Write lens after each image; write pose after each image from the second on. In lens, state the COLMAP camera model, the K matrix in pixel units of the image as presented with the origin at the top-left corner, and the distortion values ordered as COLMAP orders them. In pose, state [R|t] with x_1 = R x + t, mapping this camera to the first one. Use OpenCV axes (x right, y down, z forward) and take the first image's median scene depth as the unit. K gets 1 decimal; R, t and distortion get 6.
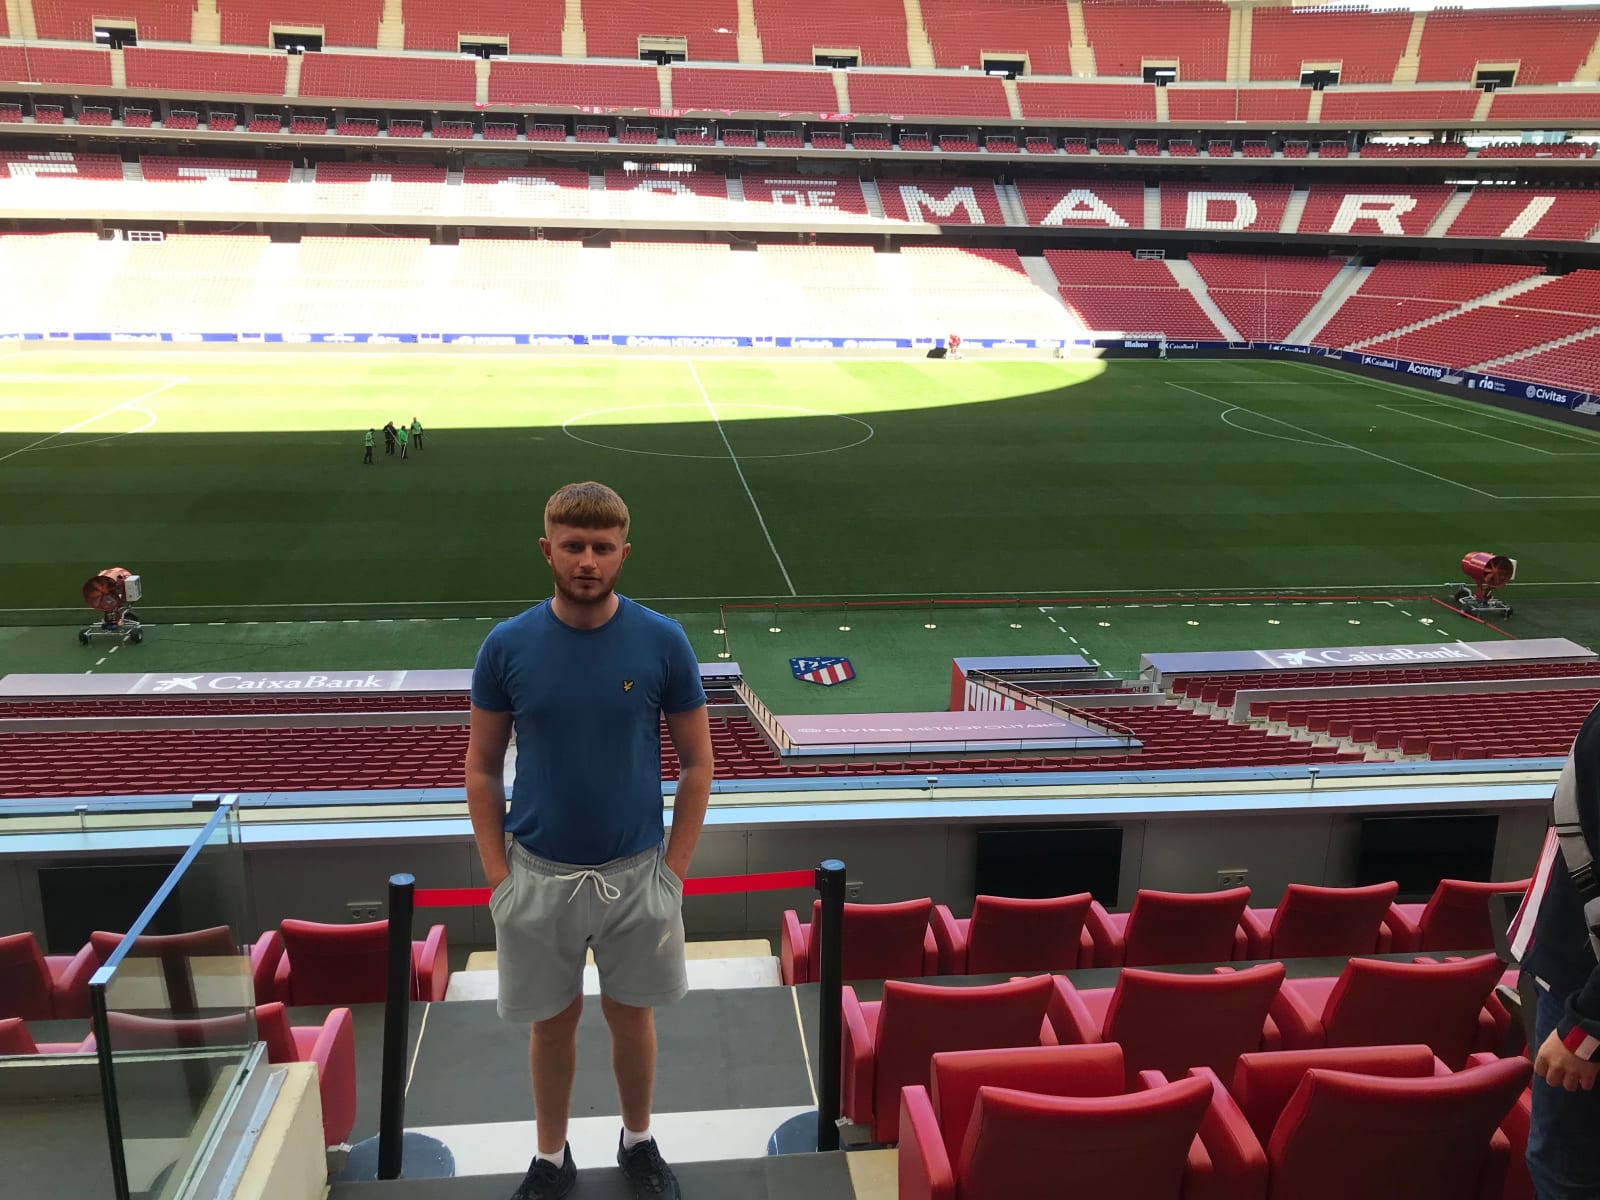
lens RADIAL K [[1291.7, 0, 800.0], [0, 1291.7, 600.0], [0, 0, 1]] dist [-0.034061, 0.059419]
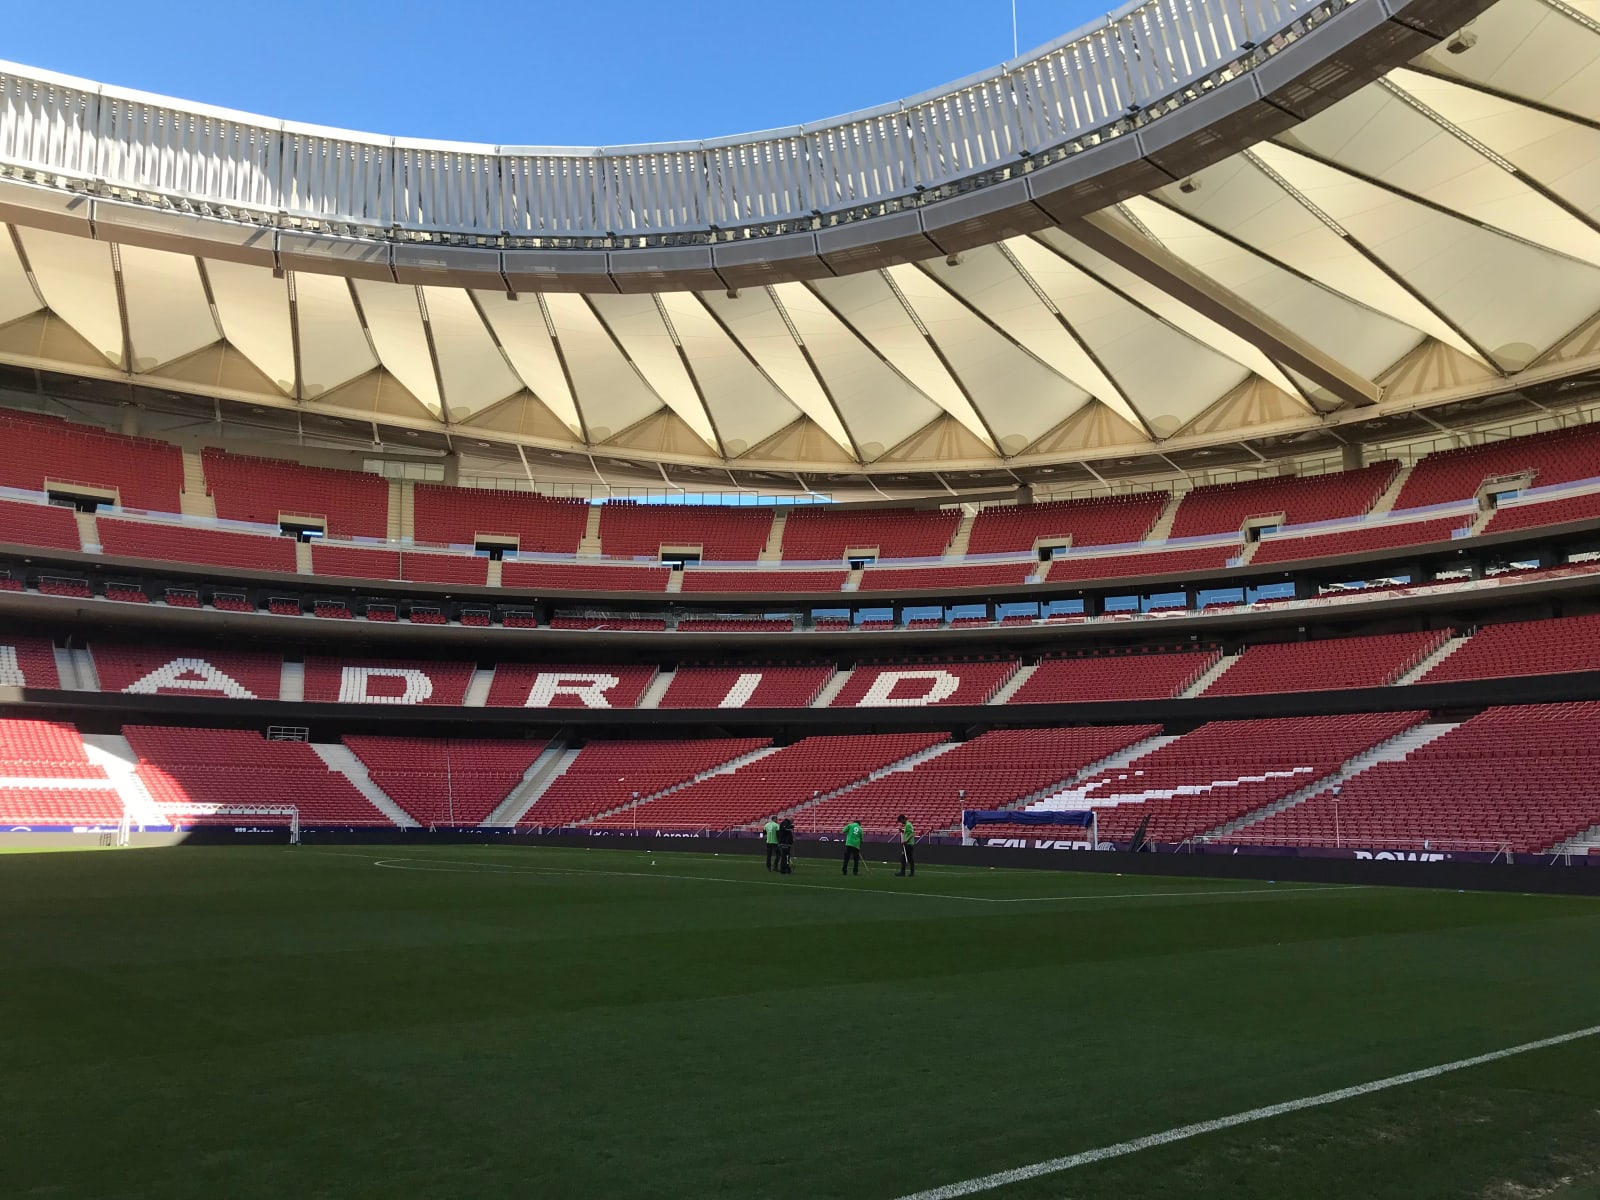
lens RADIAL K [[1317.4, 0, 779.8], [0, 1317.4, 589.2], [0, 0, 1]] dist [0.054208, -0.068297]
pose [[0.838871, 0.083984, 0.537812, 0.097667], [0.164564, 0.902662, -0.397643, -0.003307], [-0.518858, 0.422076, 0.743396, 0.275275]]
